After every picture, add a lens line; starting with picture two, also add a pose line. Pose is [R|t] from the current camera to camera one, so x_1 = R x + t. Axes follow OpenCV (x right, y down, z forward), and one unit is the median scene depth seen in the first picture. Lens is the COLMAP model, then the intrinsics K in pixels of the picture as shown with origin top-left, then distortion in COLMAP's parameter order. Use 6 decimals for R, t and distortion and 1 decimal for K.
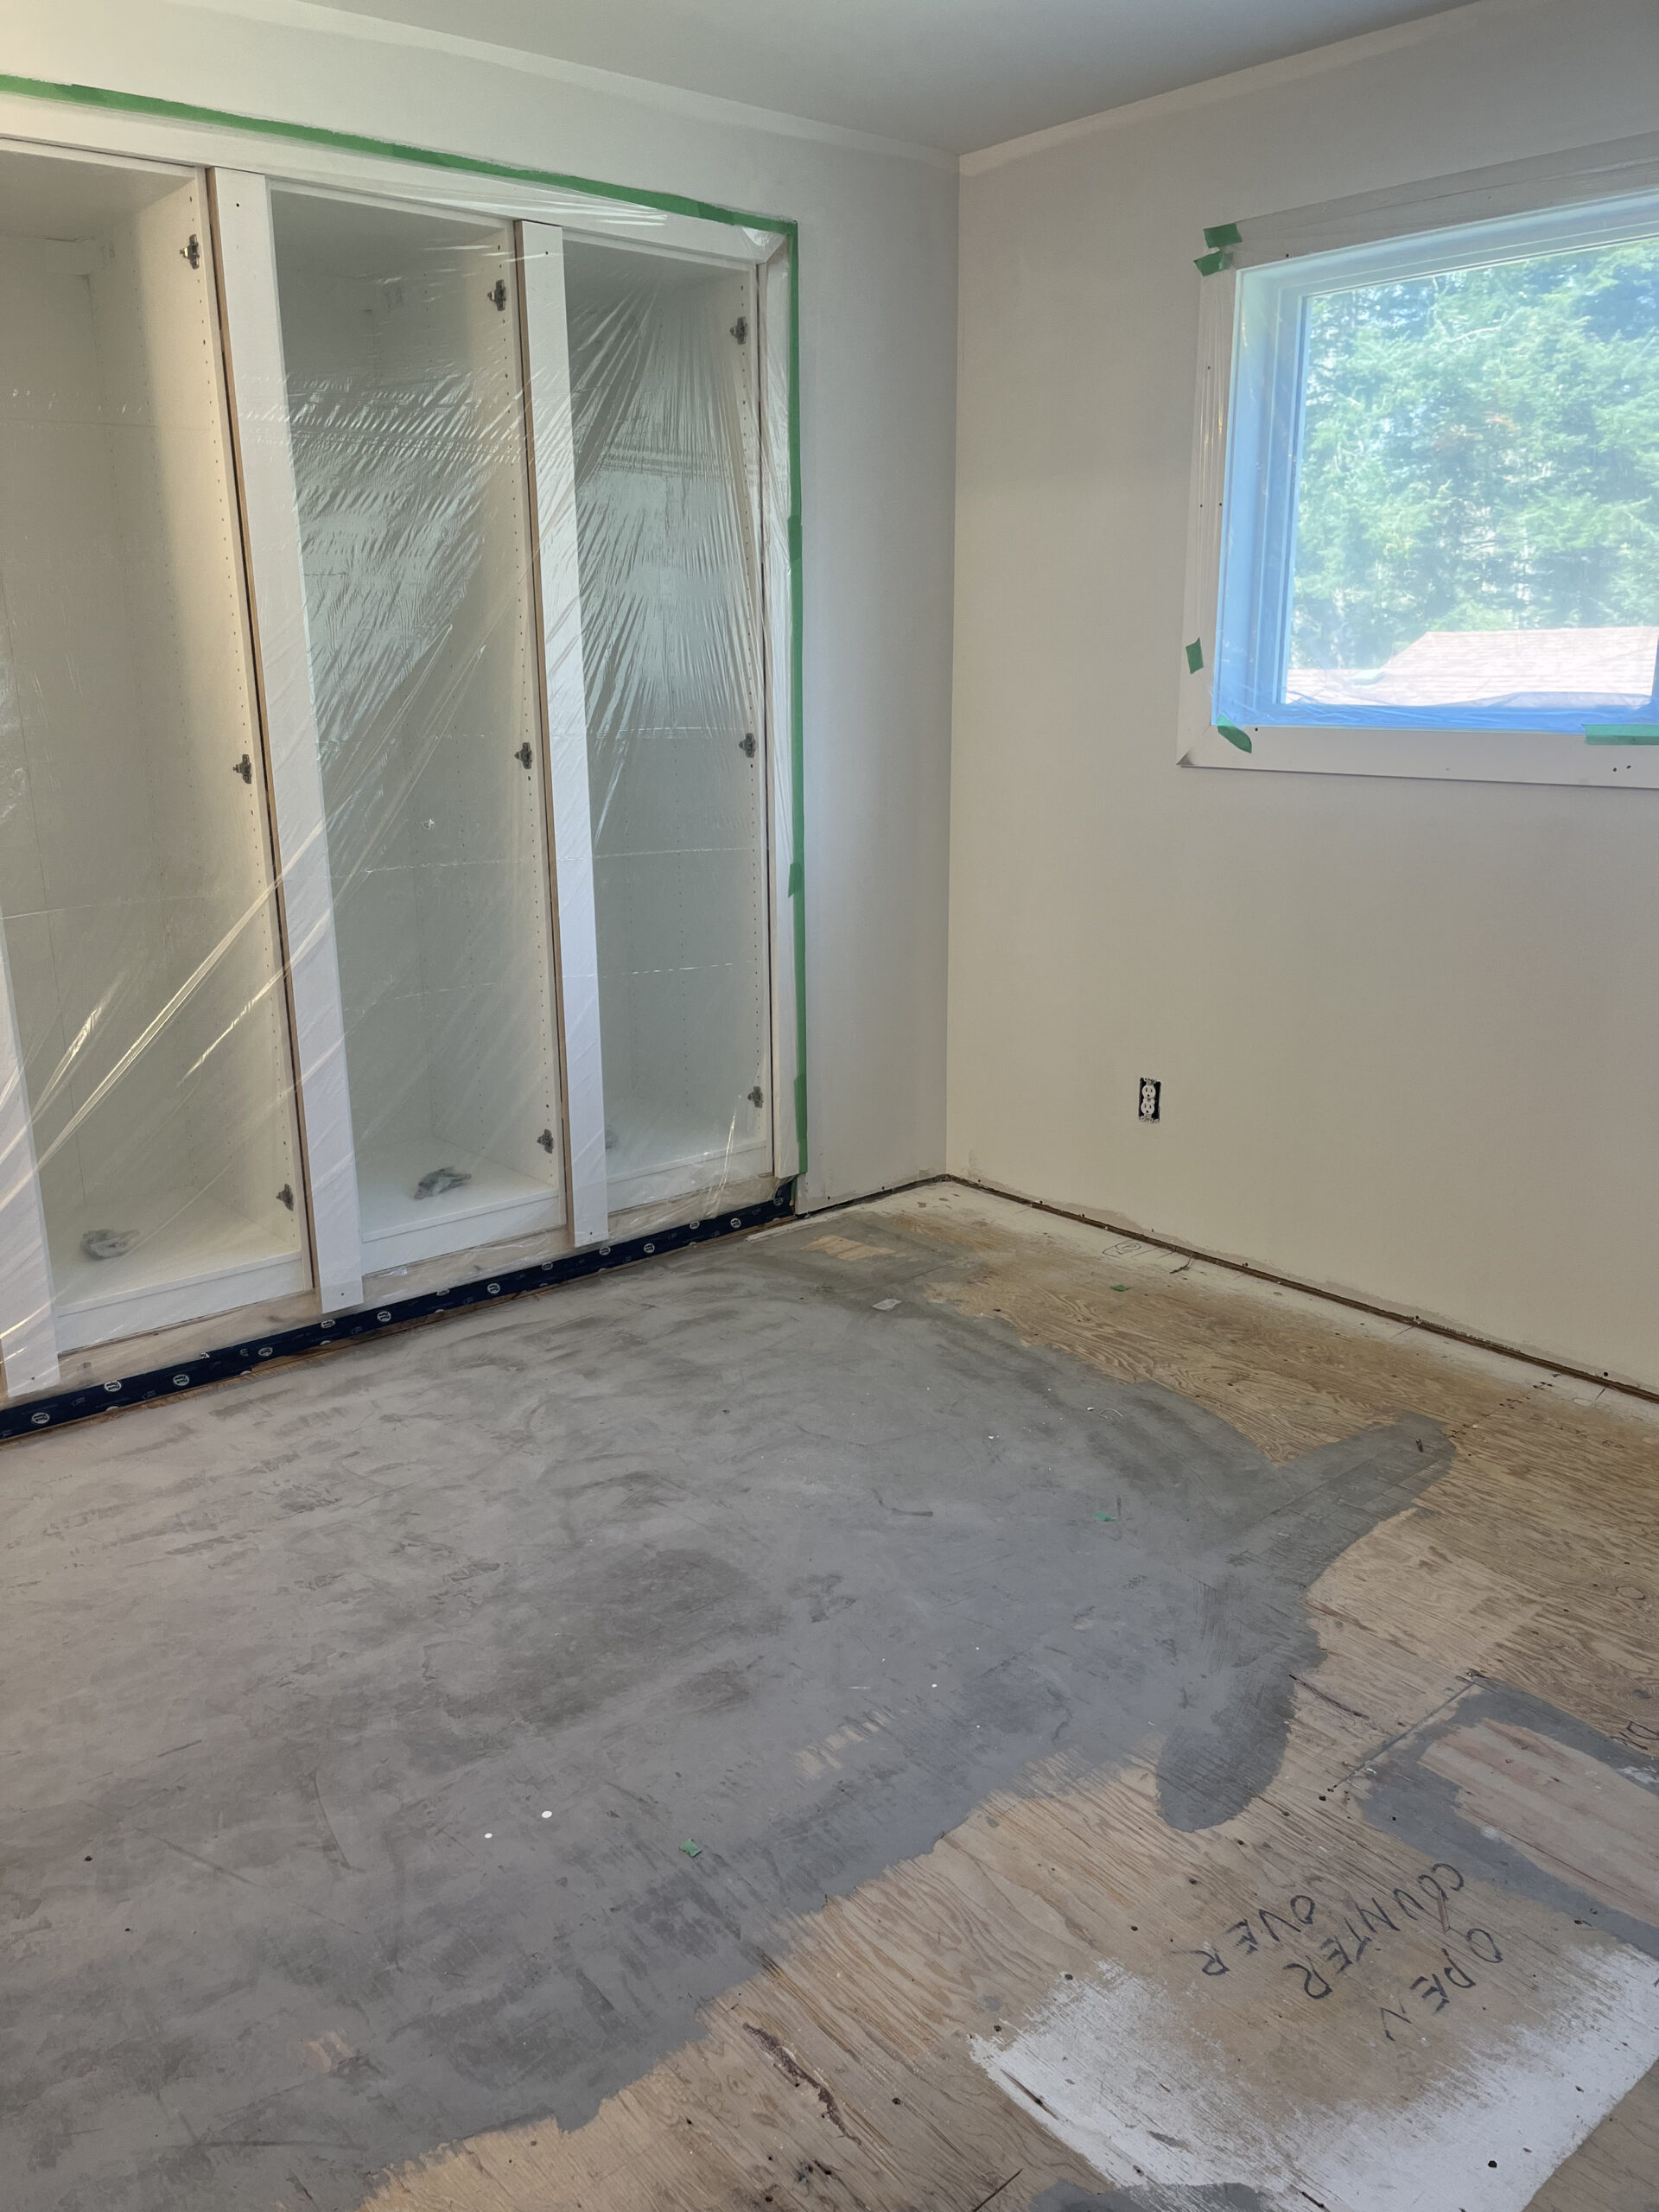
lens RADIAL K [[1716.4, 0, 829.5], [0, 1716.4, 1106.0], [0, 0, 1]] dist [-0.000053, -0.001355]
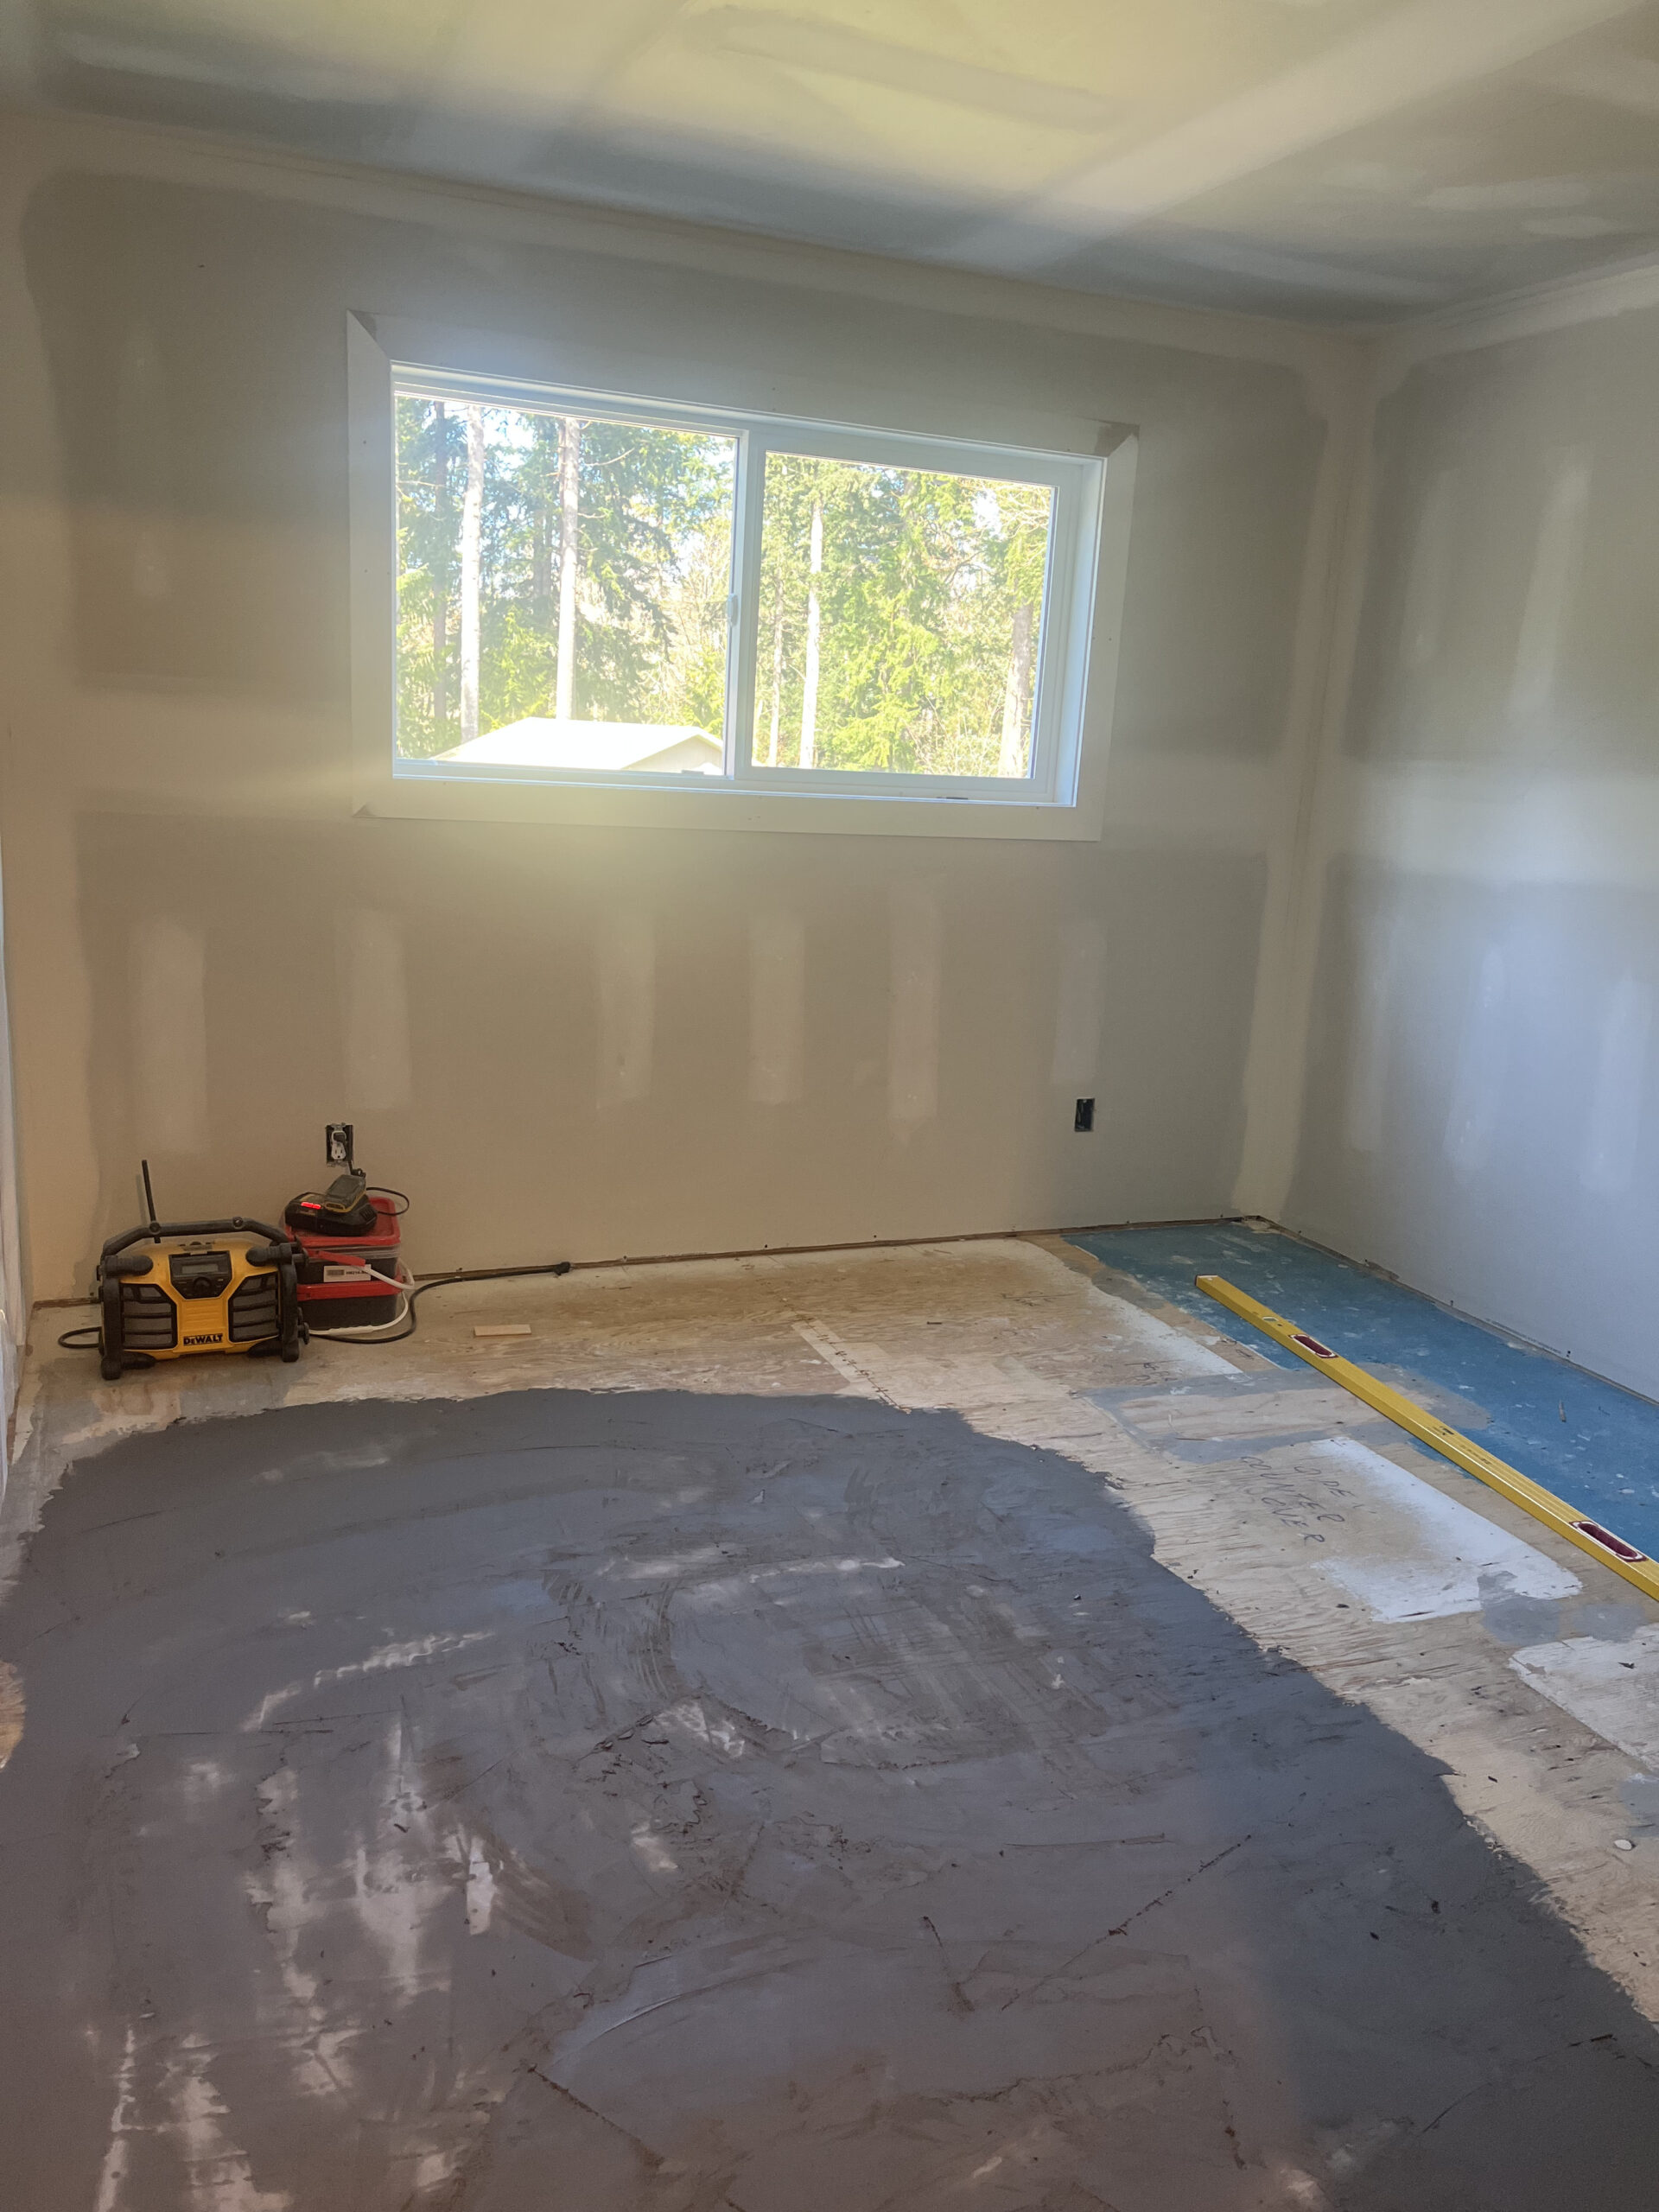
lens RADIAL K [[1676.9, 0, 829.5], [0, 1676.9, 1106.0], [0, 0, 1]] dist [0.001809, 0.000814]
pose [[0.316349, -0.182213, 0.930979, -1.127710], [0.193092, 0.973203, 0.124864, -0.165863], [-0.928783, 0.140264, 0.343056, 0.681199]]
